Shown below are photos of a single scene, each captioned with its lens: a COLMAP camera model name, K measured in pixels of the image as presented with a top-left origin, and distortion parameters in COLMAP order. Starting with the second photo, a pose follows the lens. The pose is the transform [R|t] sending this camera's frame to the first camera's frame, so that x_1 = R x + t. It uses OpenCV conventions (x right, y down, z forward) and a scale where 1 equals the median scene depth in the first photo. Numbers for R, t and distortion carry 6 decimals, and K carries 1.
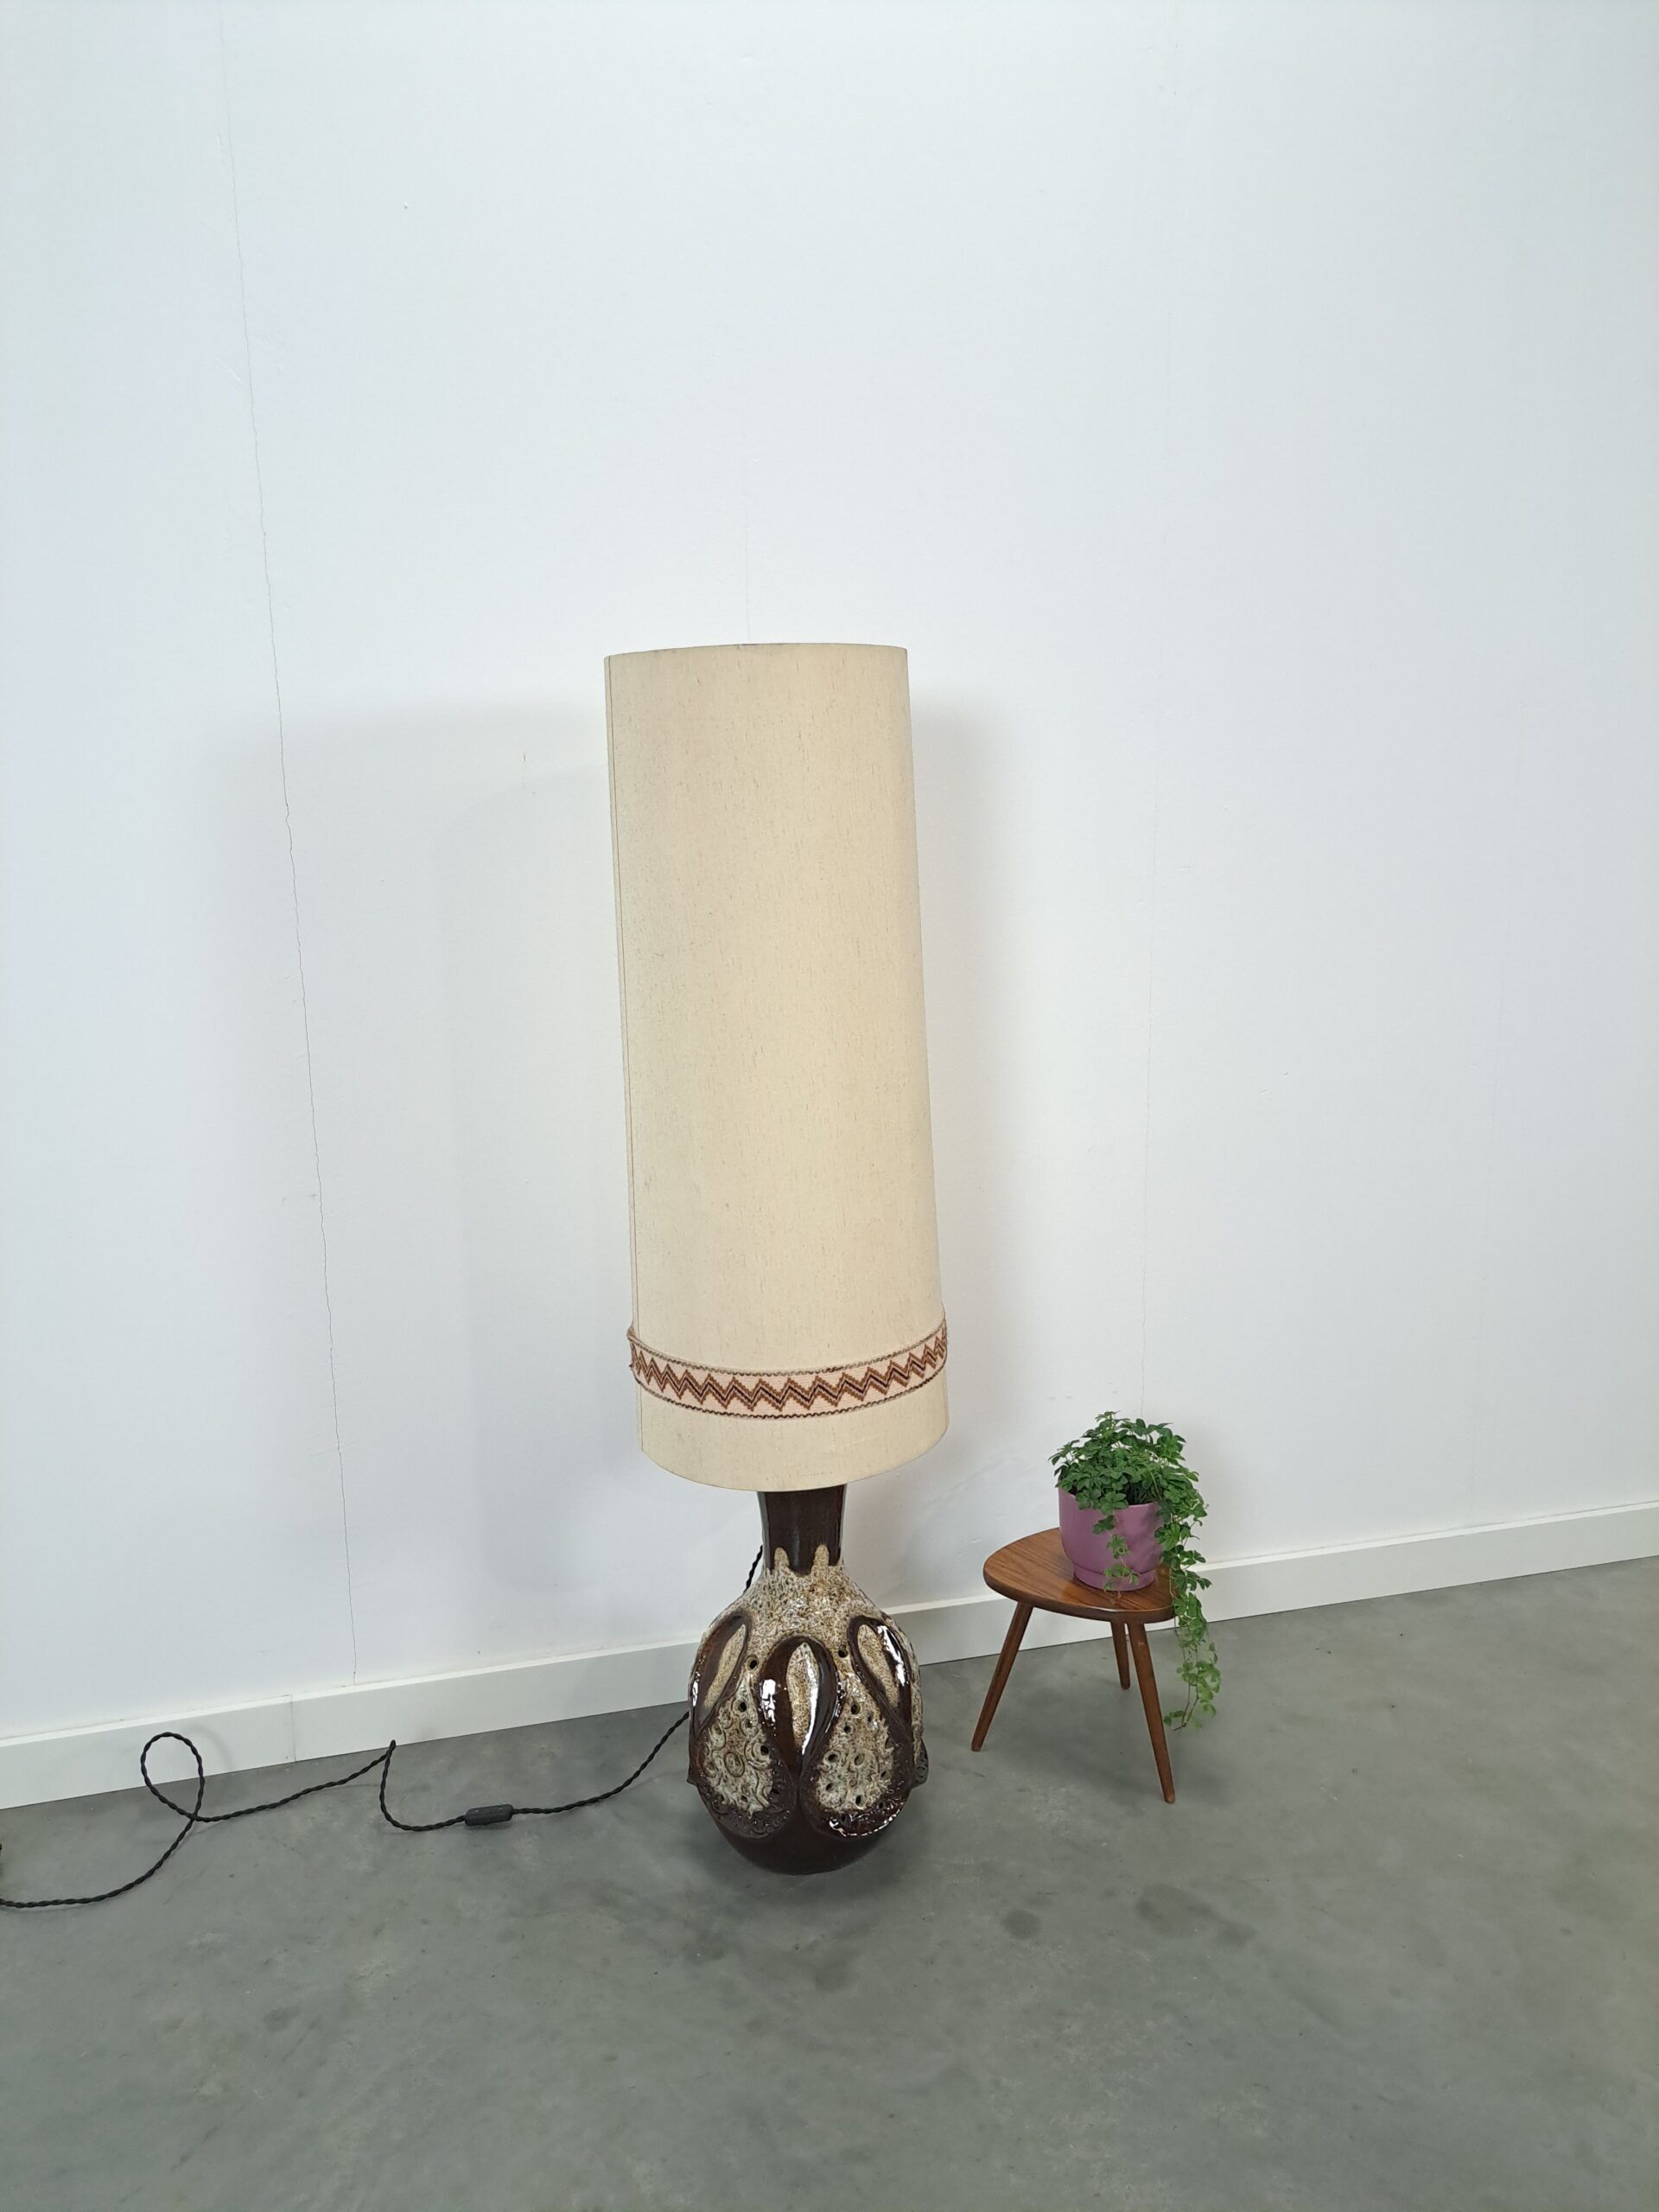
lens RADIAL K [[1573.7, 0, 839.8], [0, 1573.7, 1070.1], [0, 0, 1]] dist [0.002319, -0.003509]
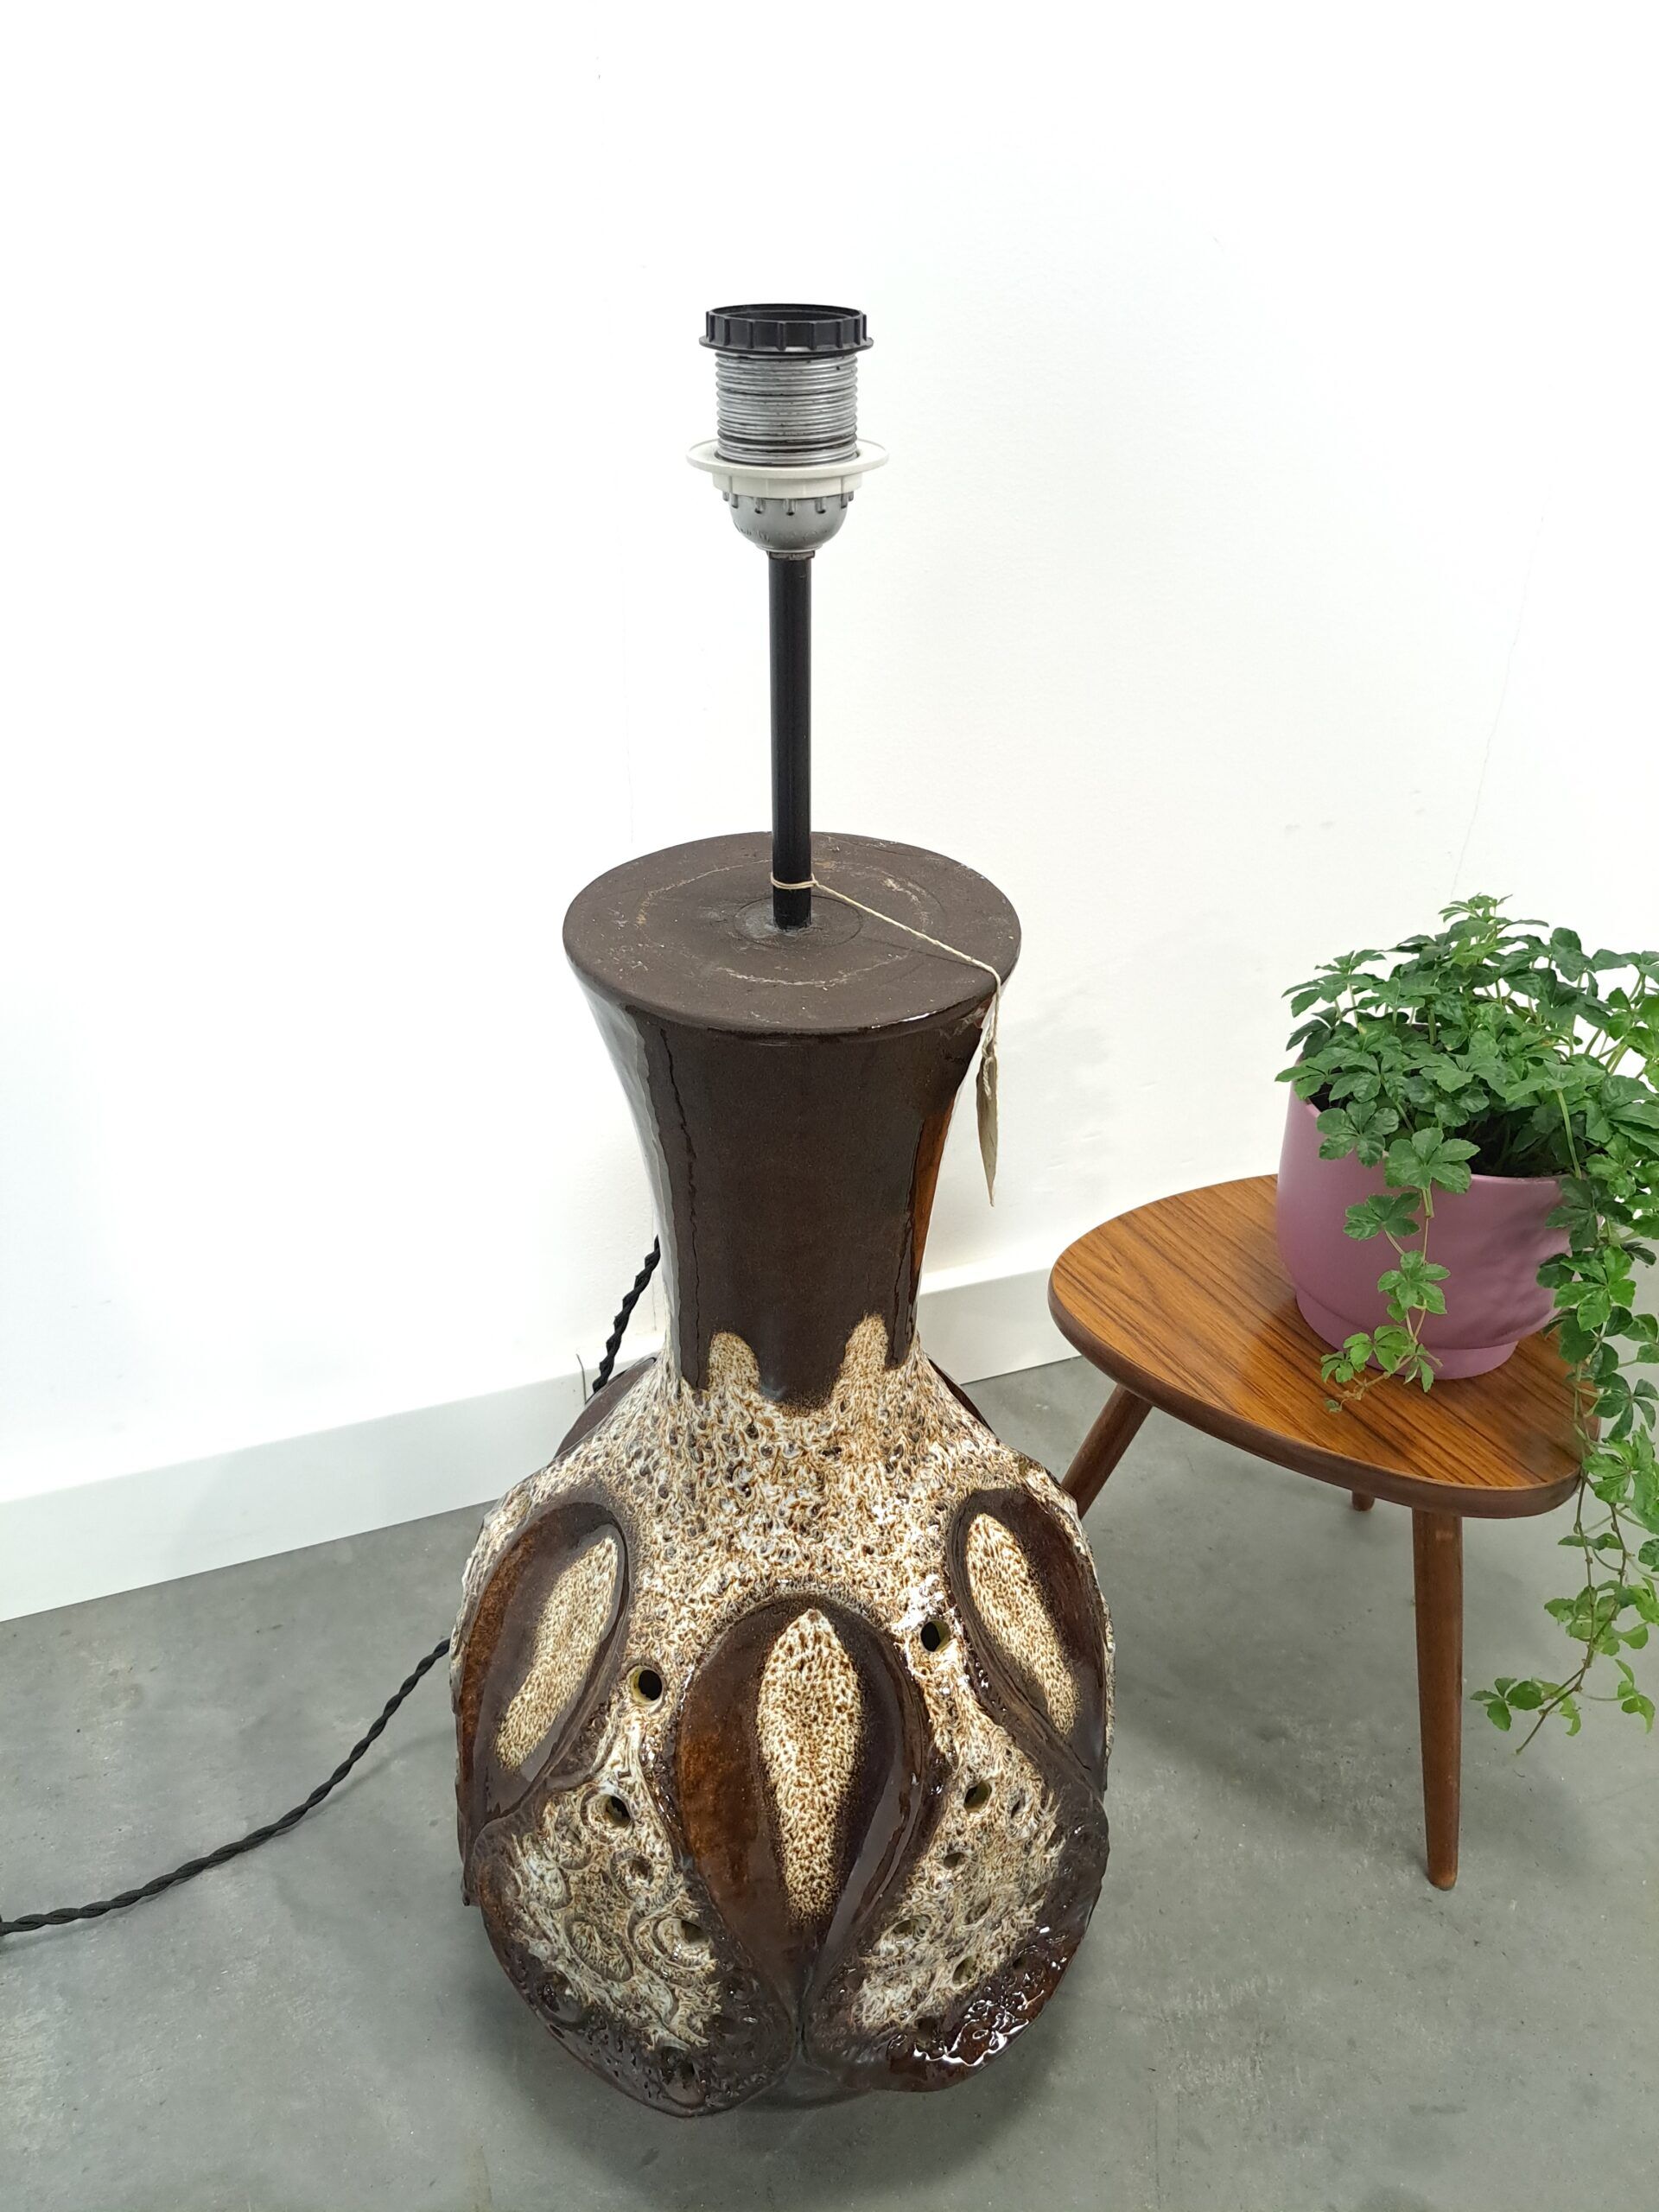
lens RADIAL K [[1604.4, 0, 850.9], [0, 1604.4, 1077.5], [0, 0, 1]] dist [0.003524, -0.008725]
pose [[0.992420, -0.023226, 0.120675, -0.050741], [-0.020442, 0.937094, 0.348478, 0.154672], [-0.121178, -0.348304, 0.929516, 0.742178]]
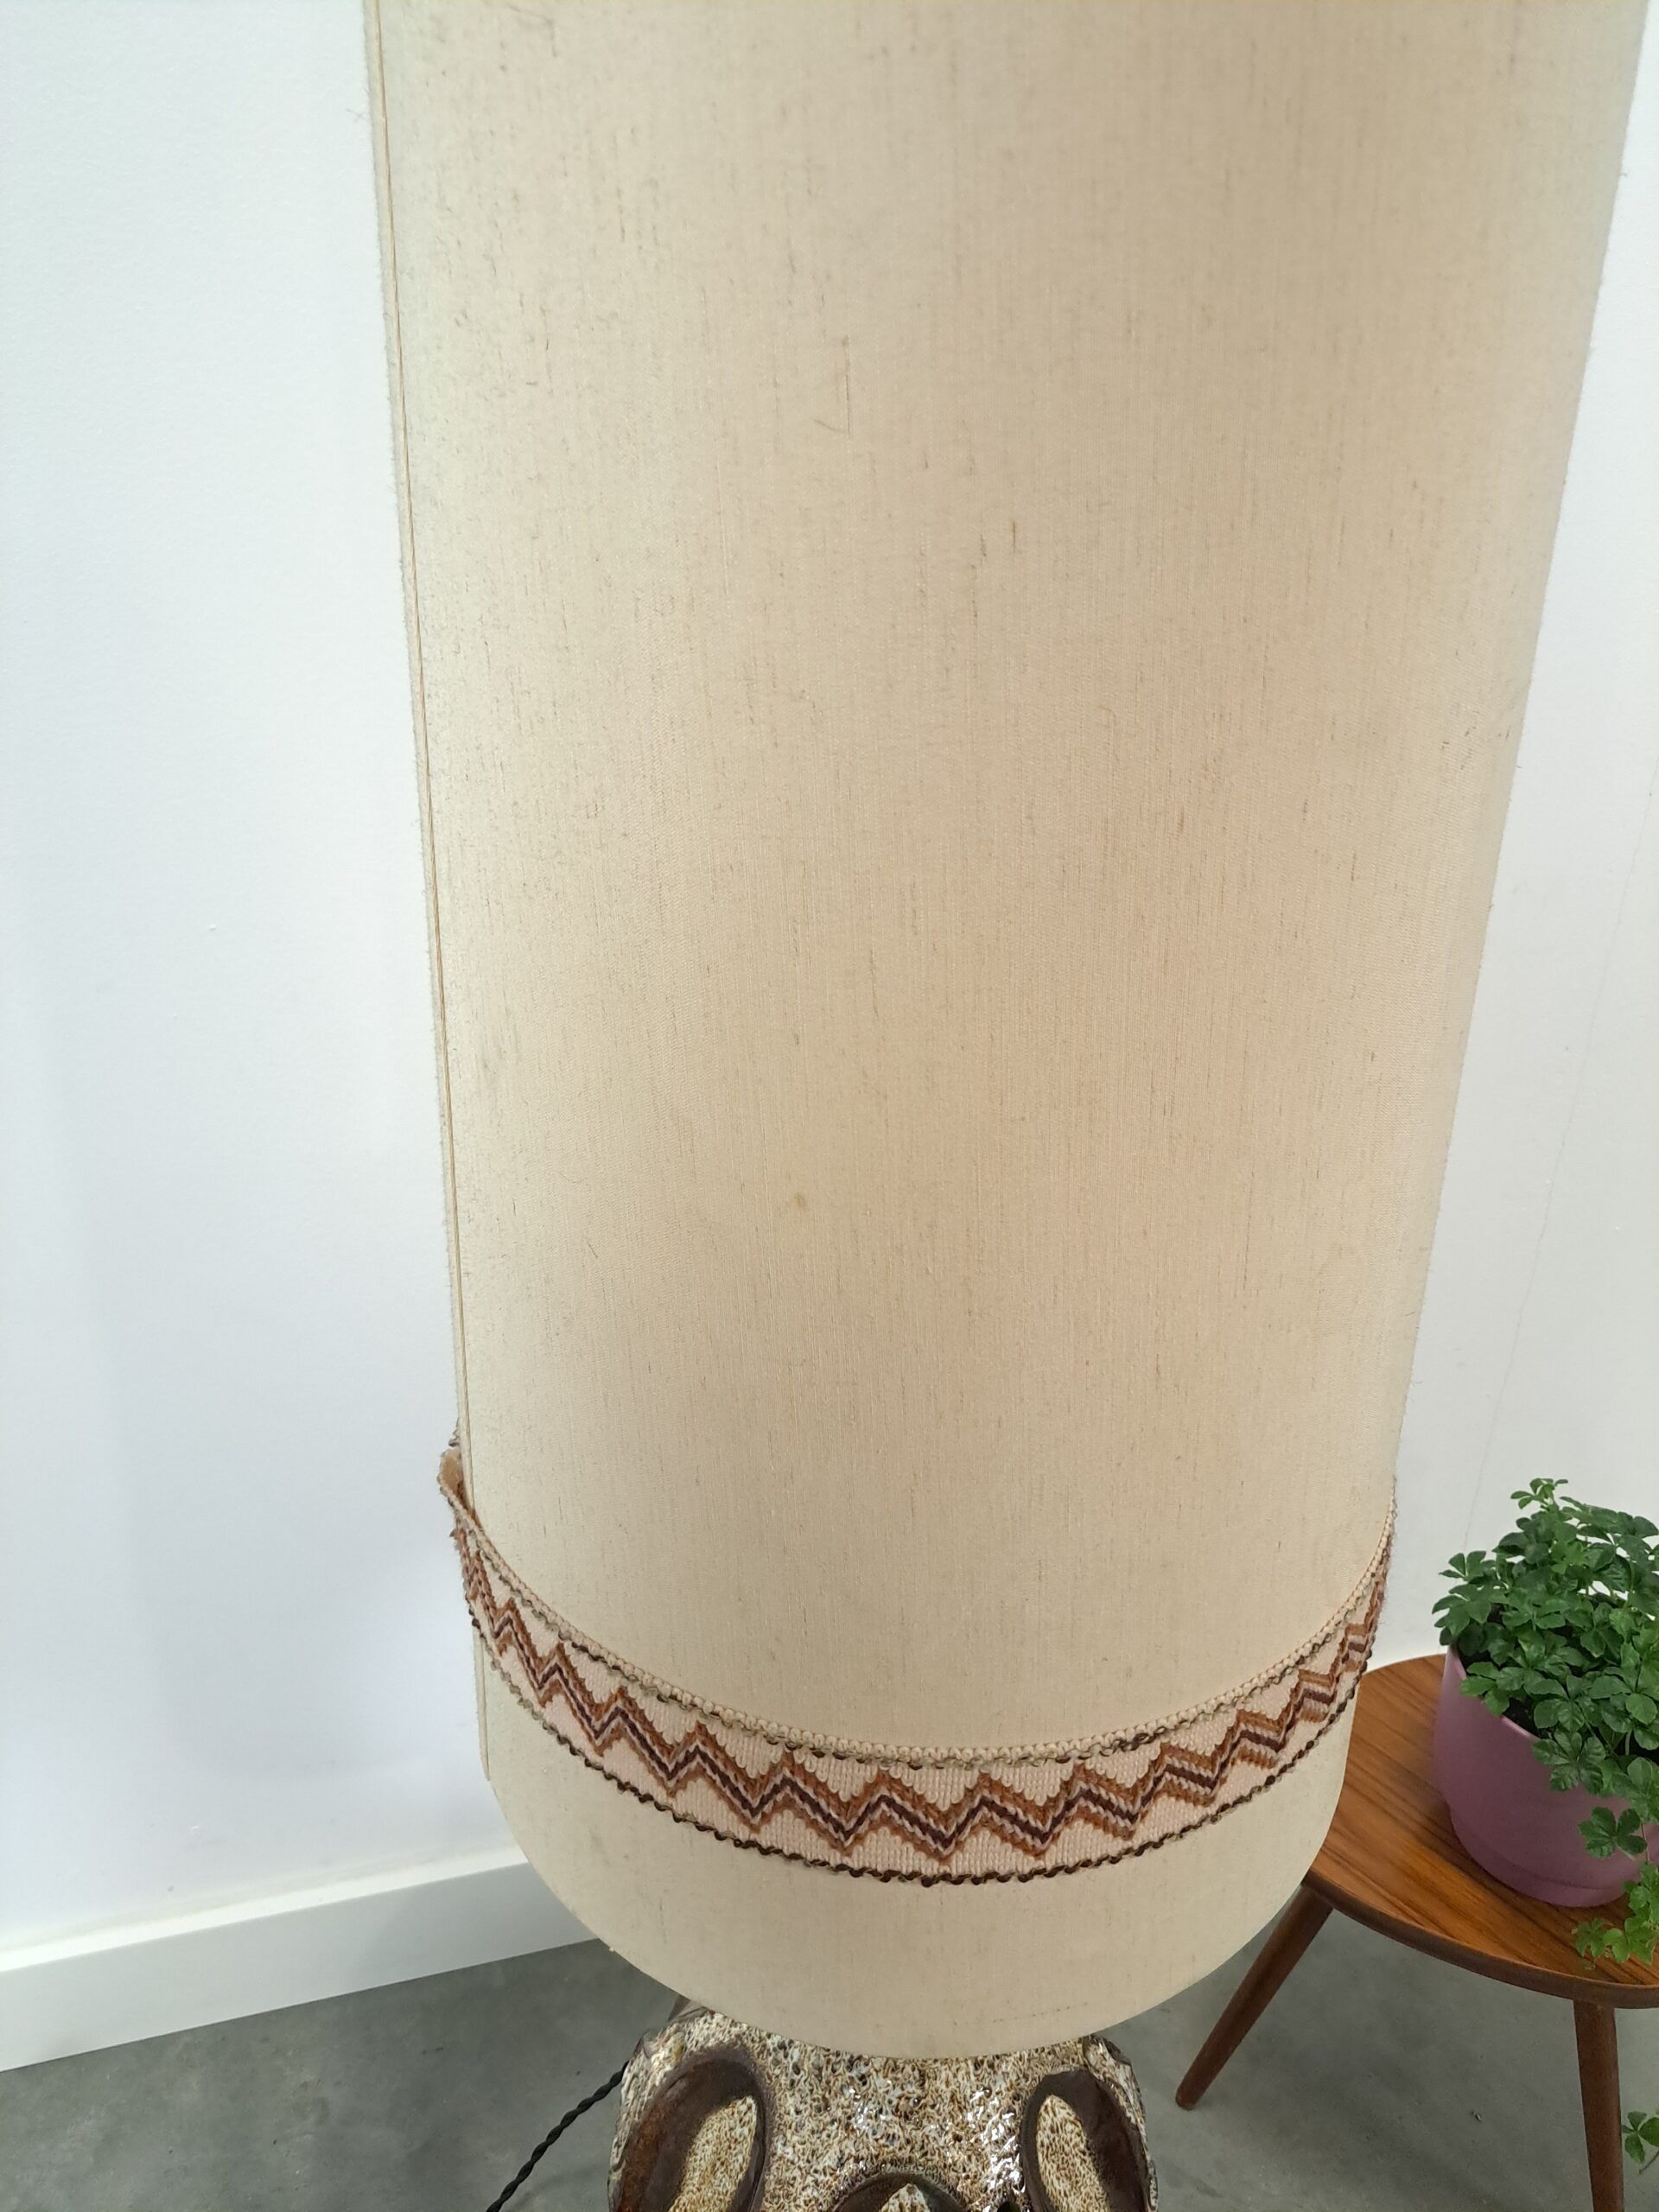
lens RADIAL K [[1607.8, 0, 831.1], [0, 1607.8, 1089.9], [0, 0, 1]] dist [0.001050, -0.011971]
pose [[0.998040, 0.037372, 0.050196, -0.072192], [-0.048494, 0.968849, 0.242860, 0.005507], [-0.039556, -0.244818, 0.968762, 0.683662]]
